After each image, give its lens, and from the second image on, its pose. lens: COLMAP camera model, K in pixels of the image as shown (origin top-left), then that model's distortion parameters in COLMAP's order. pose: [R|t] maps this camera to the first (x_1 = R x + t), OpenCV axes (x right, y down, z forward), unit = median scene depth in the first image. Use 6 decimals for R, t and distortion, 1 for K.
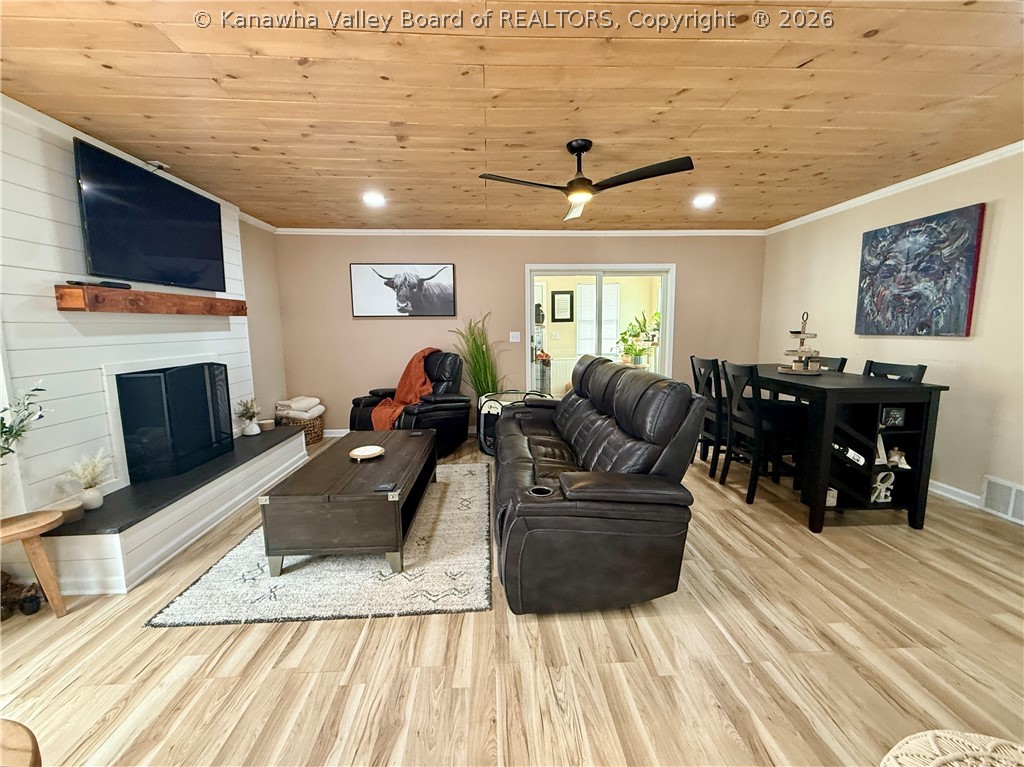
lens RADIAL K [[419.4, 0, 511.9], [0, 419.4, 384.6], [0, 0, 1]] dist [0.000666, -0.000072]
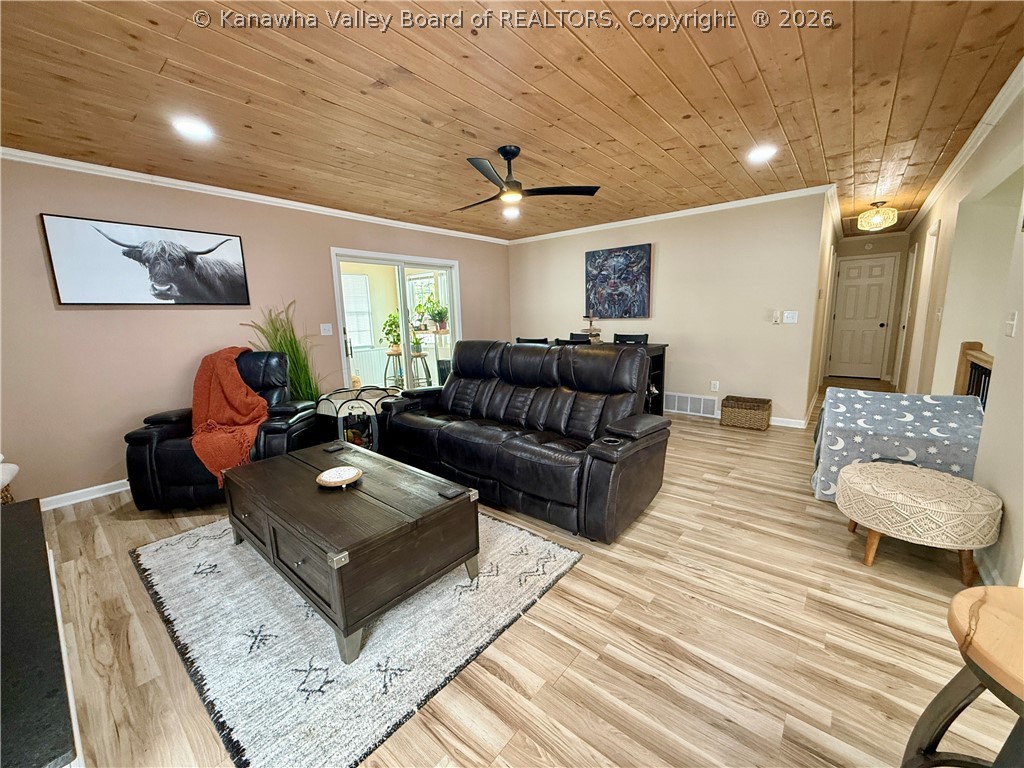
lens RADIAL K [[407.8, 0, 511.8], [0, 407.8, 385.1], [0, 0, 1]] dist [0.001126, -0.000224]
pose [[0.682700, -0.132330, 0.718616, -0.576773], [0.119189, 0.990460, 0.069158, -0.017851], [-0.720912, 0.038437, 0.691960, 0.214149]]
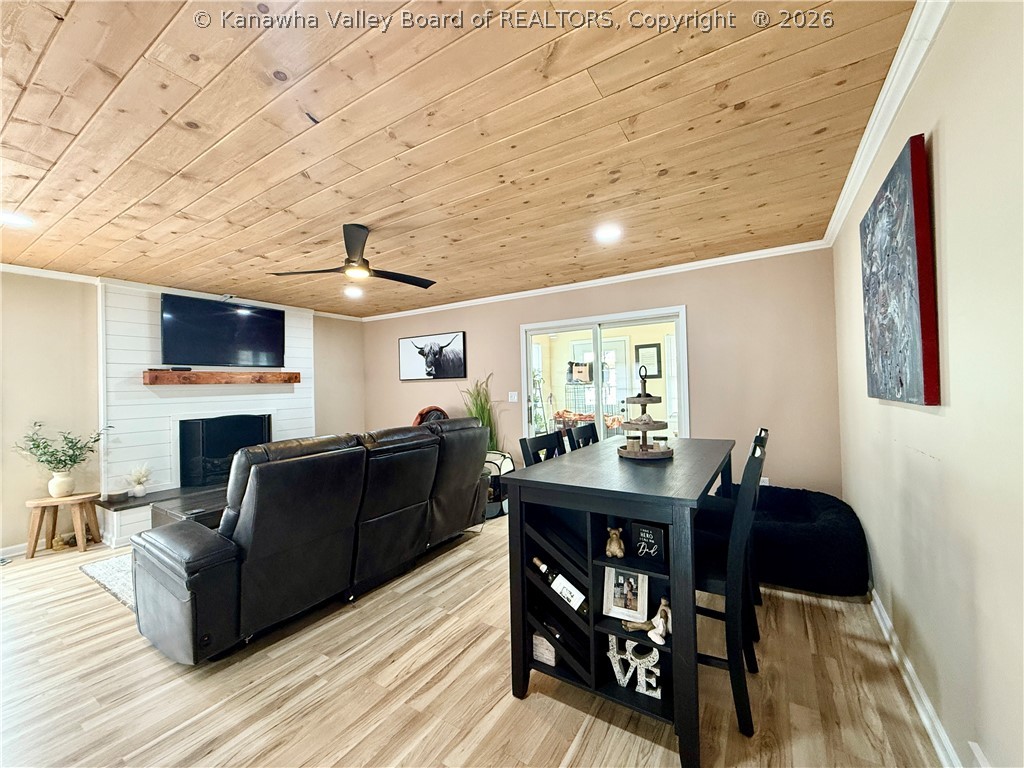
lens RADIAL K [[407.8, 0, 511.8], [0, 407.8, 385.1], [0, 0, 1]] dist [0.001126, -0.000224]
pose [[0.813927, -0.013523, -0.580810, 0.917046], [-0.062815, 0.991820, -0.111119, -0.053889], [0.577562, 0.126926, 0.806420, 0.342407]]
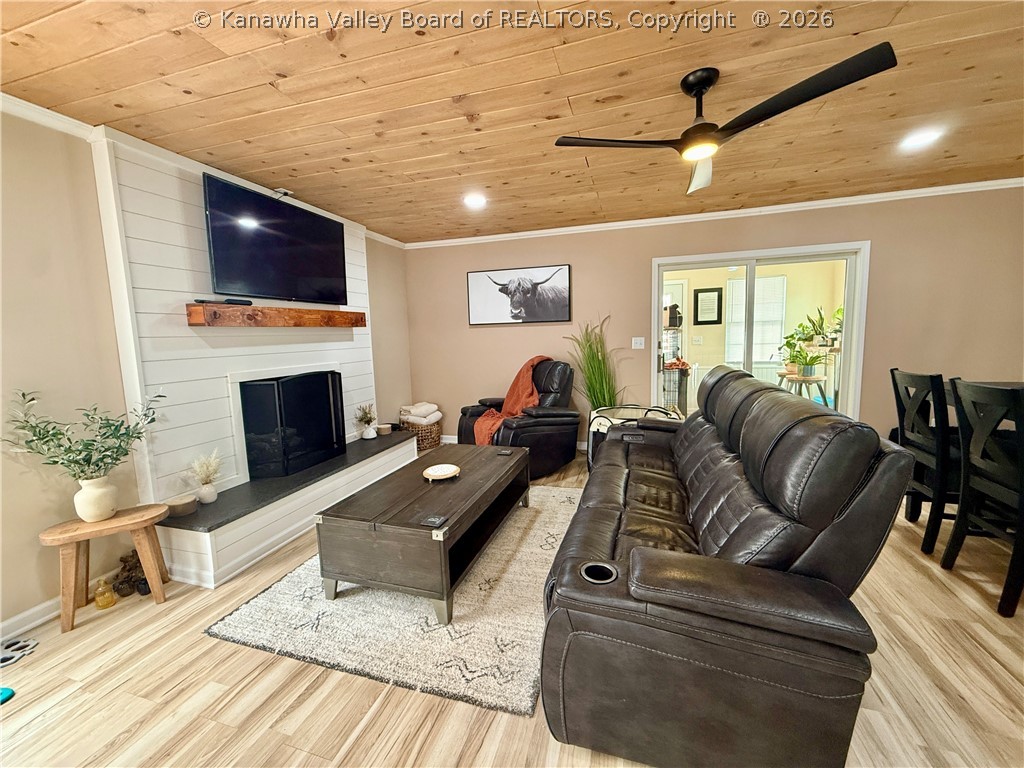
lens RADIAL K [[407.8, 0, 511.8], [0, 407.8, 385.1], [0, 0, 1]] dist [0.001126, -0.000224]
pose [[0.936895, 0.024376, -0.348761, 0.094270], [-0.027740, 0.999604, -0.004654, -0.025142], [0.348510, 0.014035, 0.937200, 0.190042]]
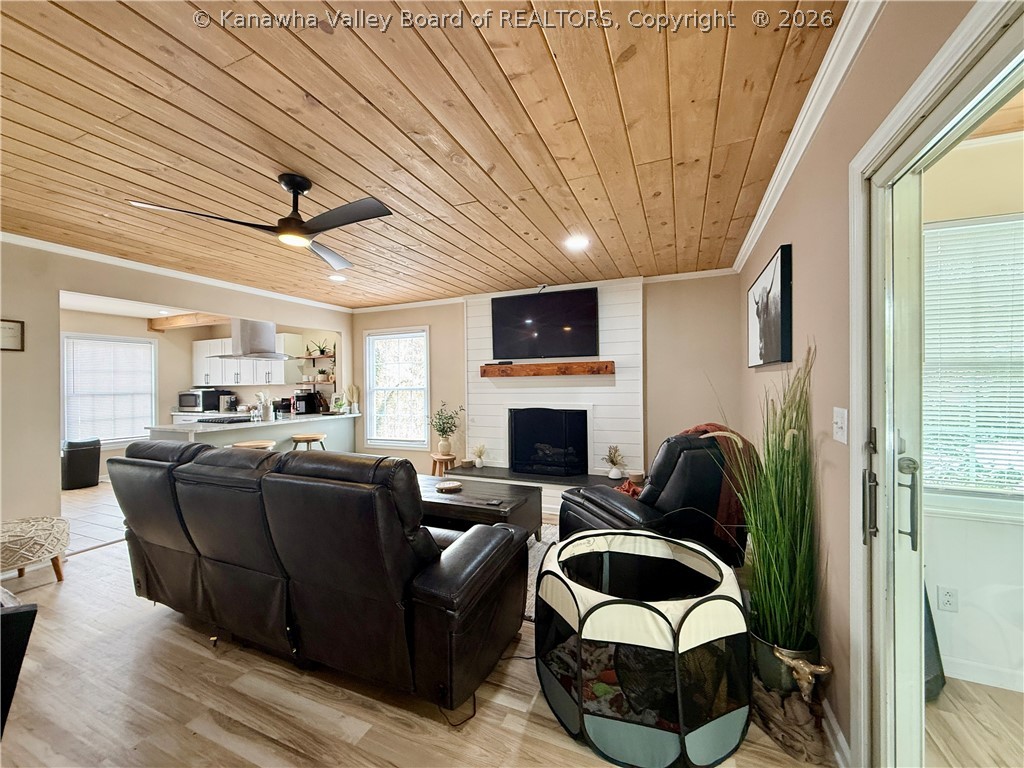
lens RADIAL K [[407.8, 0, 511.8], [0, 407.8, 385.1], [0, 0, 1]] dist [0.001126, -0.000224]
pose [[-0.448202, 0.018185, -0.893747, 0.583468], [-0.110652, 0.990976, 0.075653, -0.222175], [0.887058, 0.132803, -0.442145, 1.483492]]
